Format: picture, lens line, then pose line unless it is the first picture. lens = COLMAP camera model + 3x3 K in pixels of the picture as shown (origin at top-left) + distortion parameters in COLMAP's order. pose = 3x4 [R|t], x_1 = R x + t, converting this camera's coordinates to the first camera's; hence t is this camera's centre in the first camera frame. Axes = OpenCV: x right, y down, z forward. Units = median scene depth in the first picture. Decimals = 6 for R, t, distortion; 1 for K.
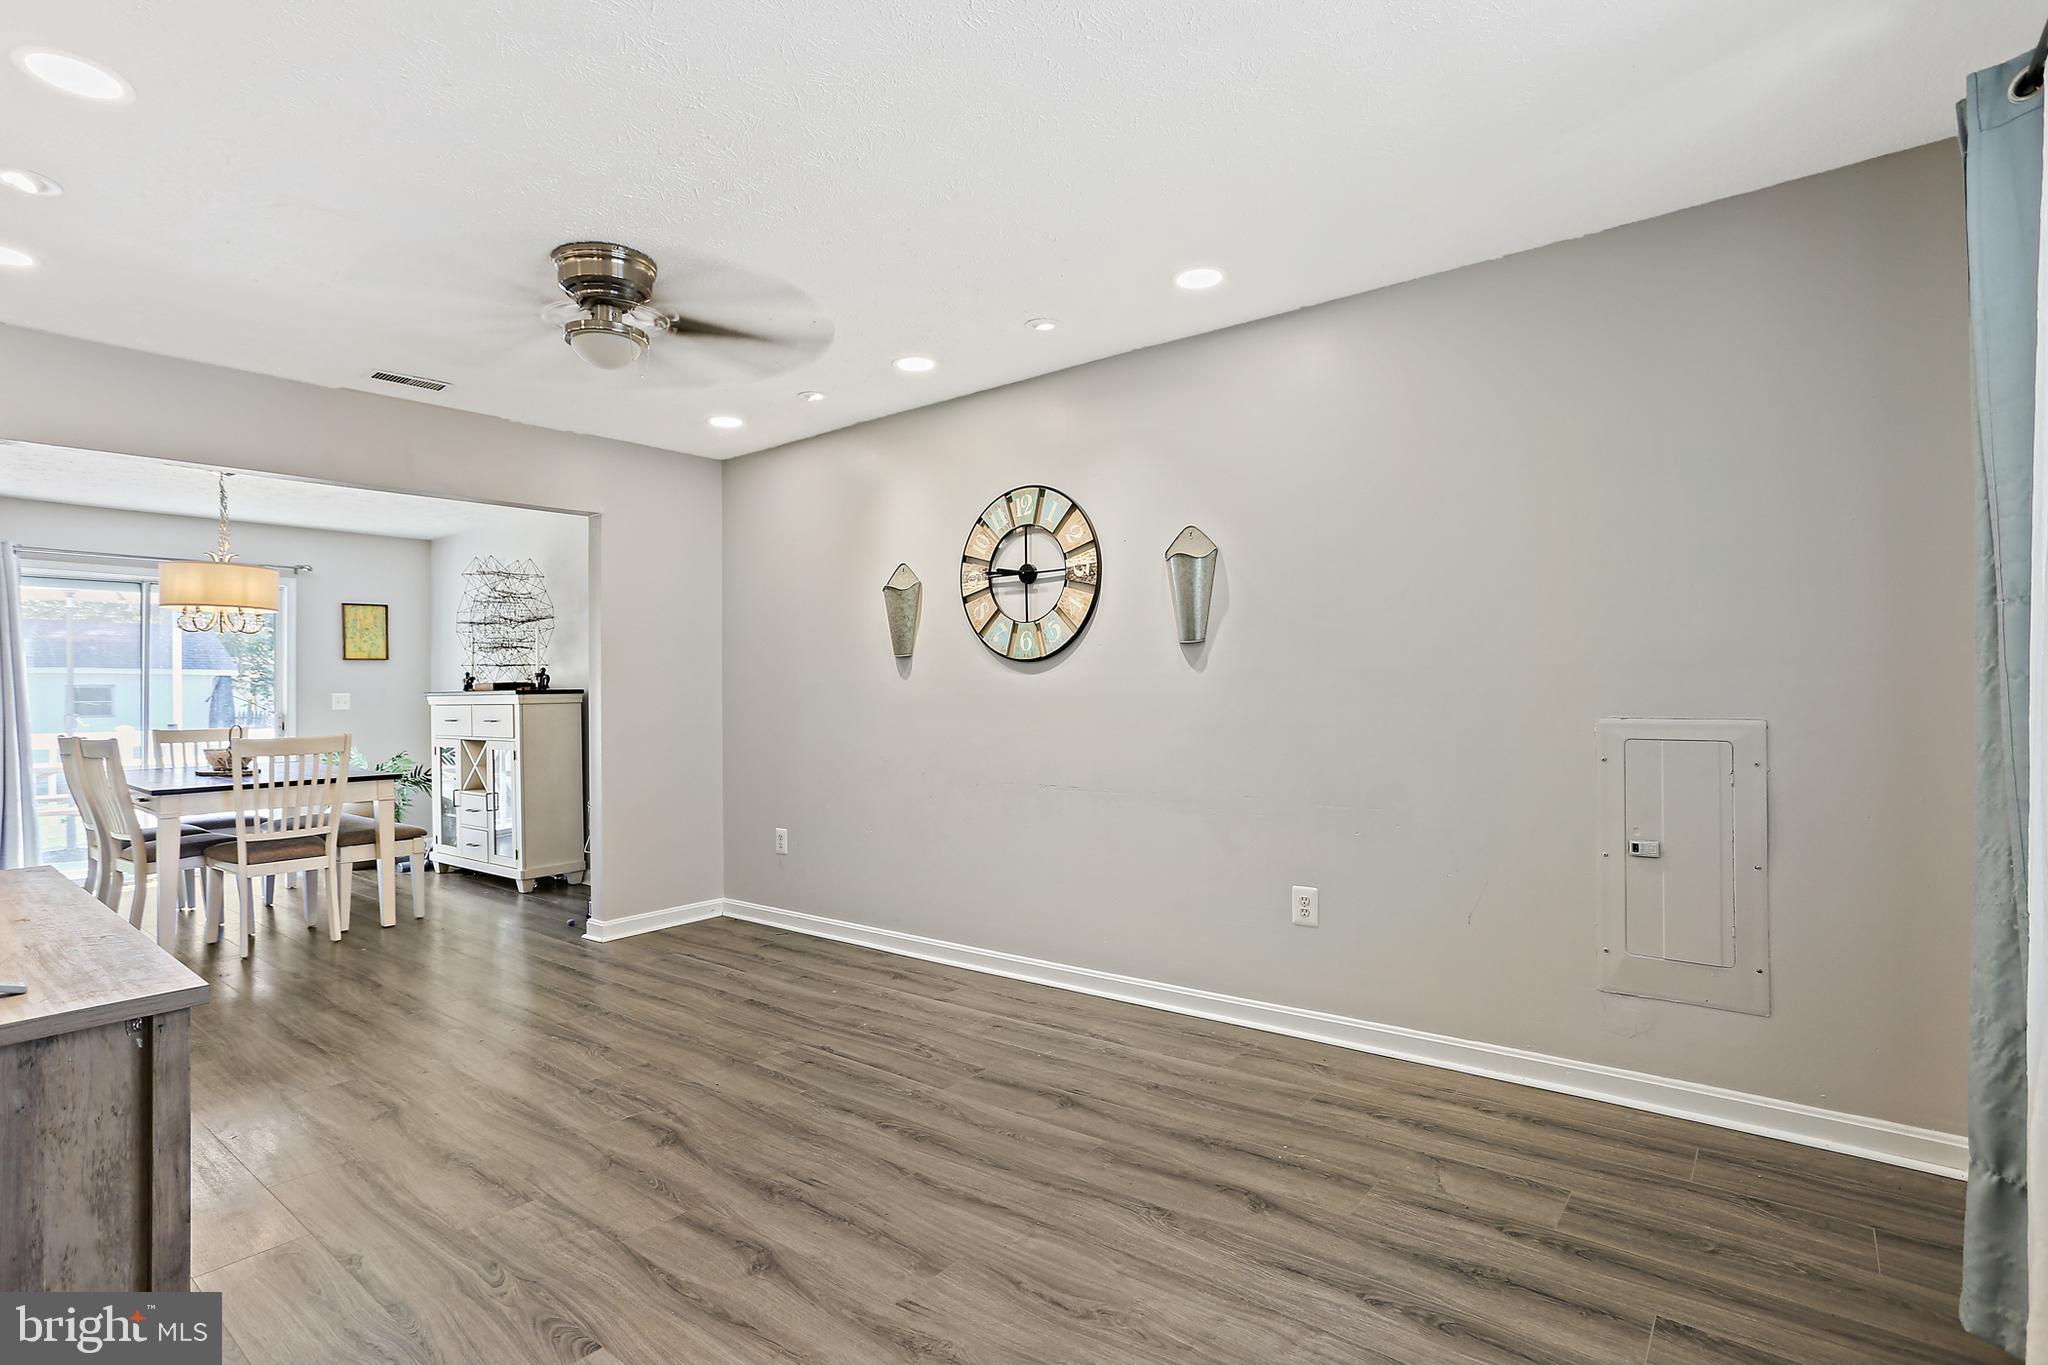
lens RADIAL K [[998.4, 0, 1019.3], [0, 998.4, 679.5], [0, 0, 1]] dist [-0.052041, 0.043032]
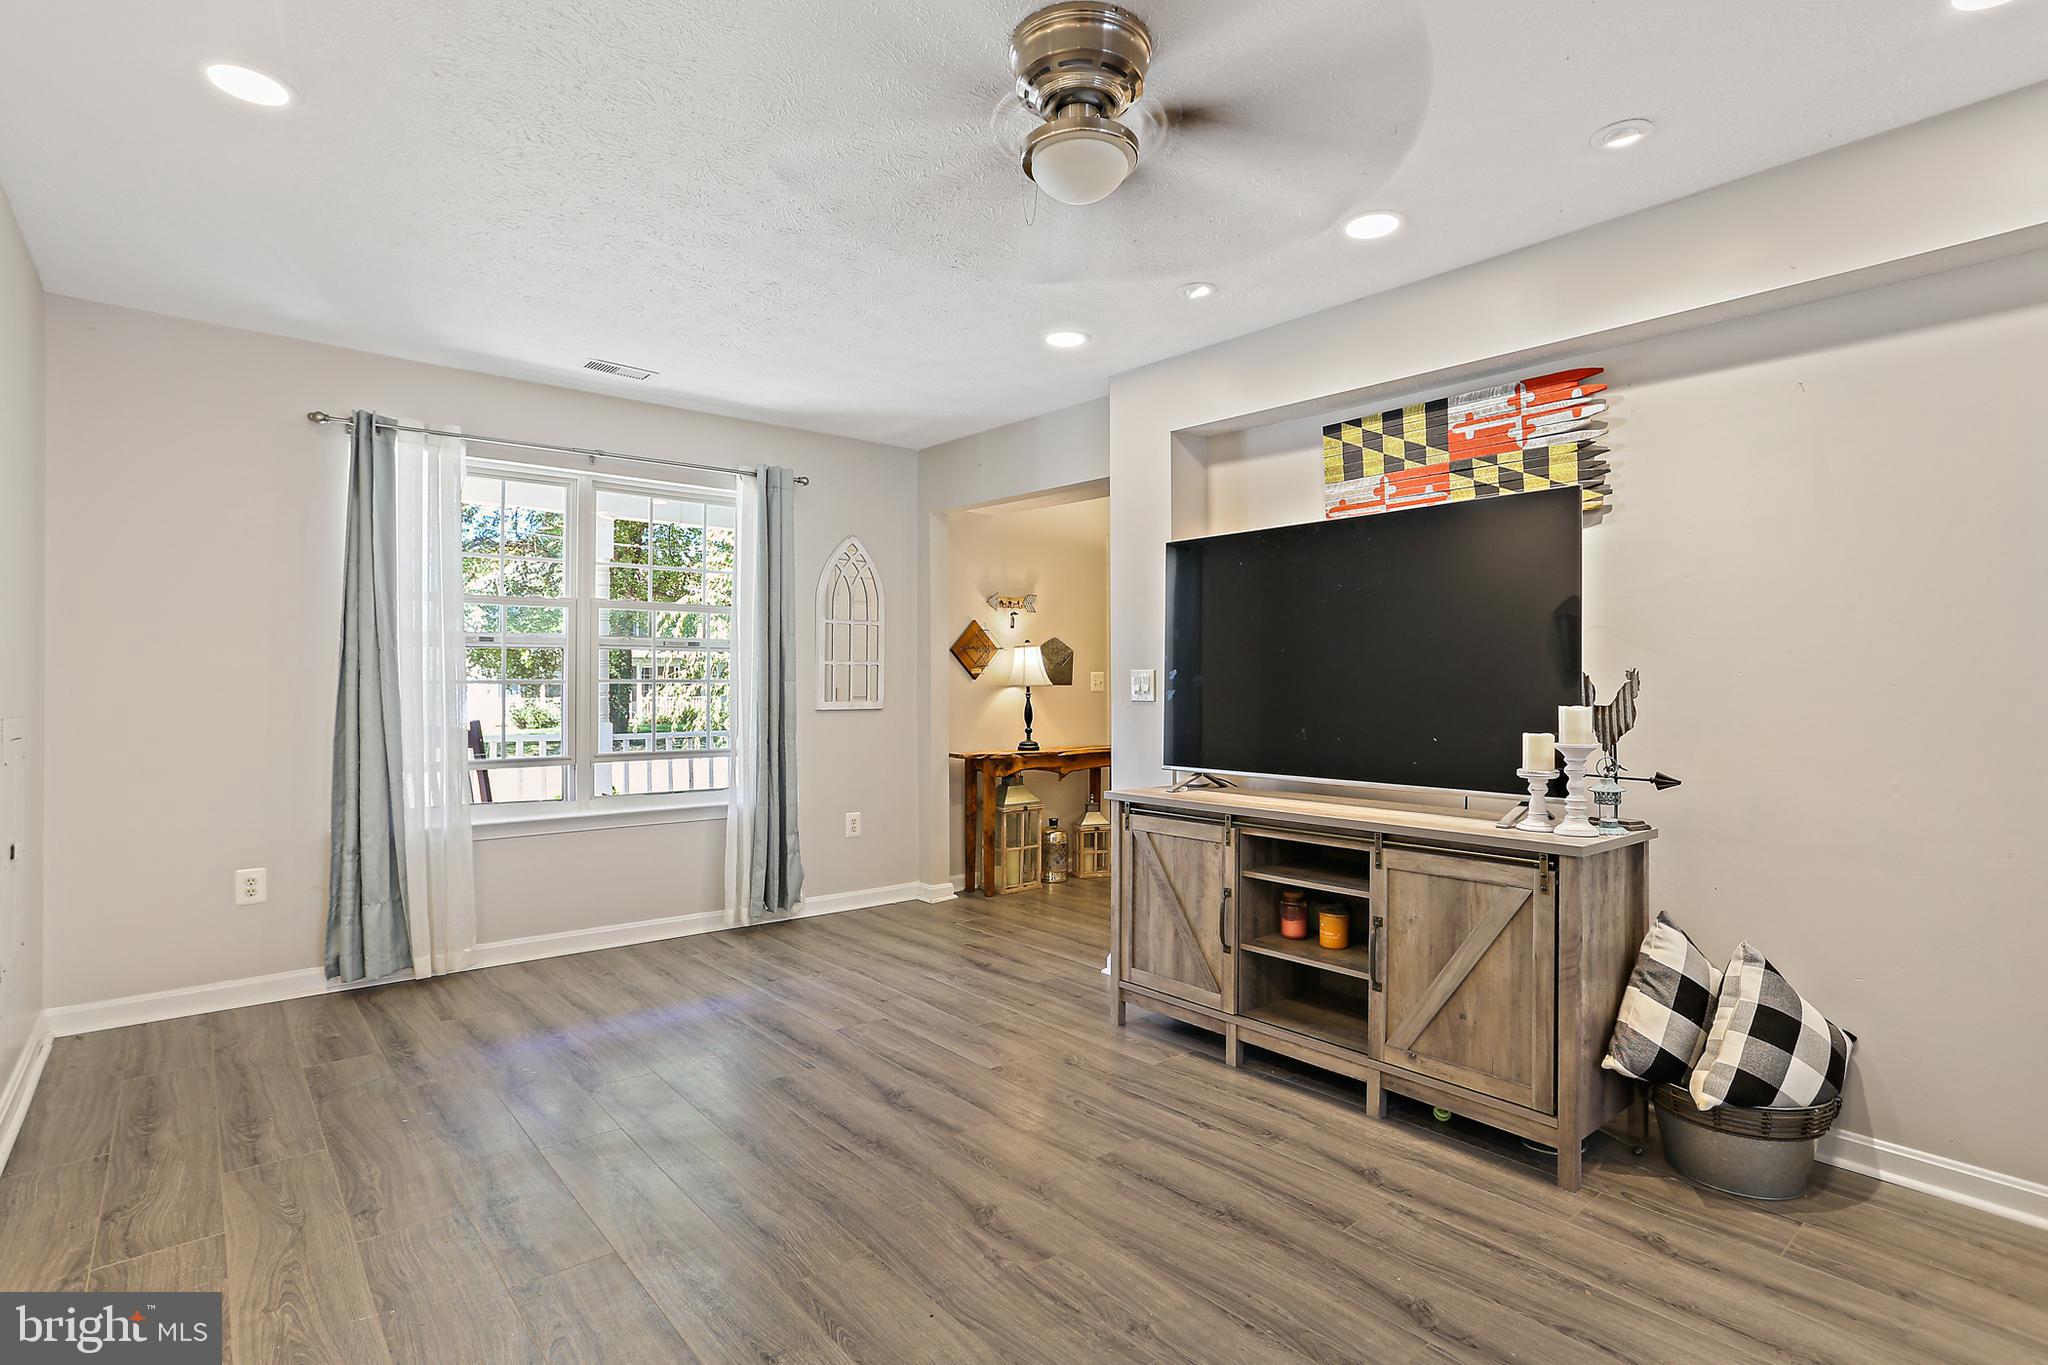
lens RADIAL K [[1020.8, 0, 1022.6], [0, 1020.8, 687.7], [0, 0, 1]] dist [-0.058378, 0.047140]
pose [[-0.982259, 0.013109, 0.187069, -0.404472], [0.010628, 0.999842, -0.014262, 0.024887], [-0.187226, -0.012021, -0.982243, 1.345608]]
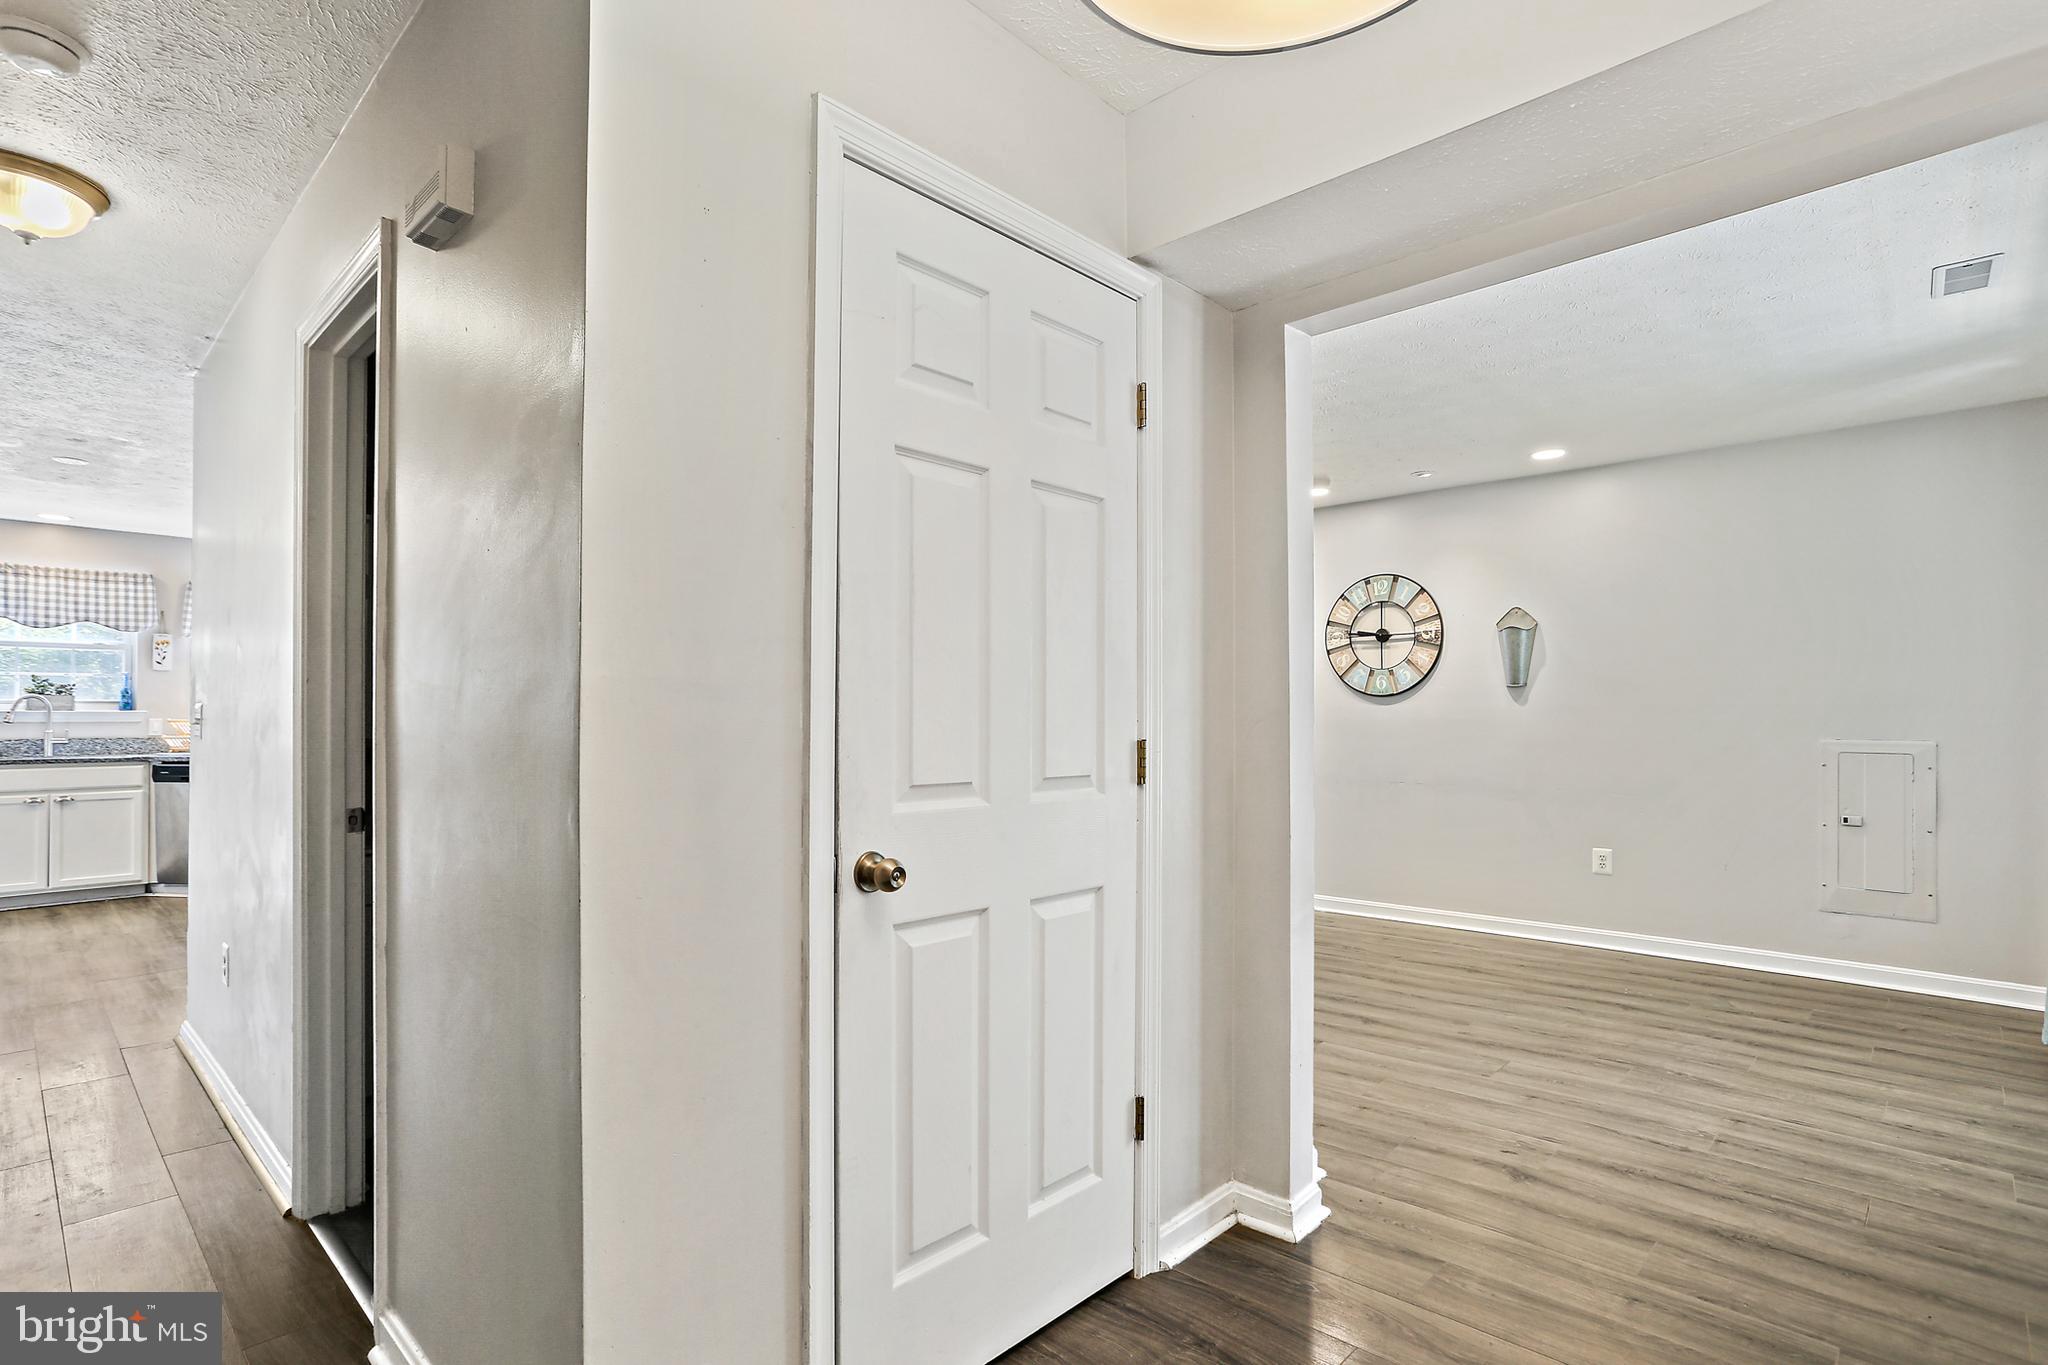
lens RADIAL K [[992.4, 0, 1014.7], [0, 992.4, 712.6], [0, 0, 1]] dist [-0.051991, 0.025427]
pose [[0.995370, 0.013291, -0.095196, -0.433159], [-0.012233, 0.999857, 0.011682, -0.005383], [0.095338, -0.010463, 0.995390, -0.527348]]
